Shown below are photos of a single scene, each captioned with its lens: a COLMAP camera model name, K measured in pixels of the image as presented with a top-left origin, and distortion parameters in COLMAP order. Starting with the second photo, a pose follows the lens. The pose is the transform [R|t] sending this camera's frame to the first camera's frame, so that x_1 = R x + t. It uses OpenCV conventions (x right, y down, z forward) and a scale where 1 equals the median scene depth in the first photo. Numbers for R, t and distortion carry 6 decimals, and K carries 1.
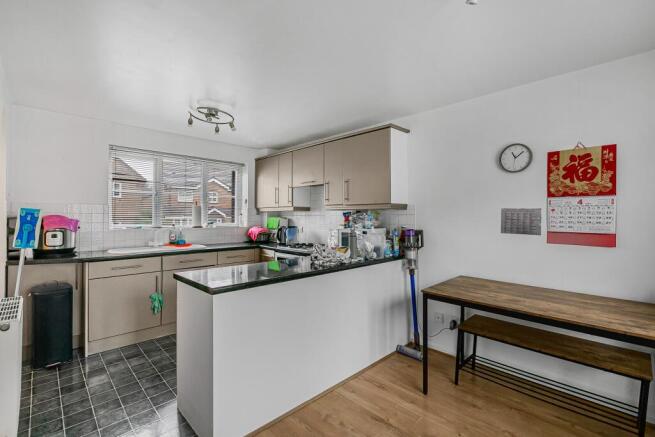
lens RADIAL K [[301.5, 0, 321.2], [0, 301.5, 215.7], [0, 0, 1]] dist [0.000658, -0.000089]
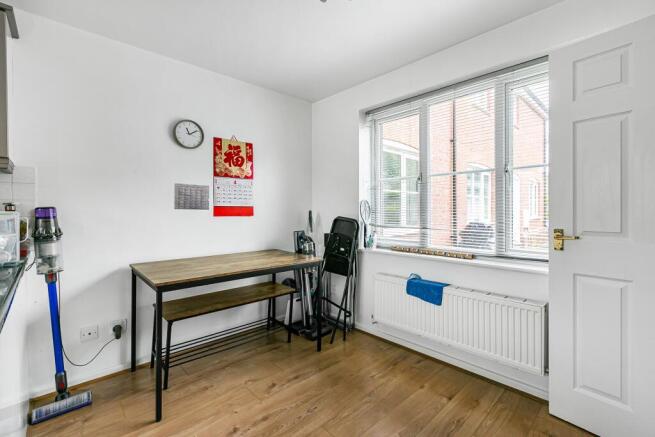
lens RADIAL K [[301.5, 0, 321.2], [0, 301.5, 215.7], [0, 0, 1]] dist [0.000658, -0.000089]
pose [[-0.005325, -0.020939, 0.999767, -0.406467], [0.003227, 0.999775, 0.020956, 0.066671], [-0.999981, 0.003338, -0.005257, 0.607766]]
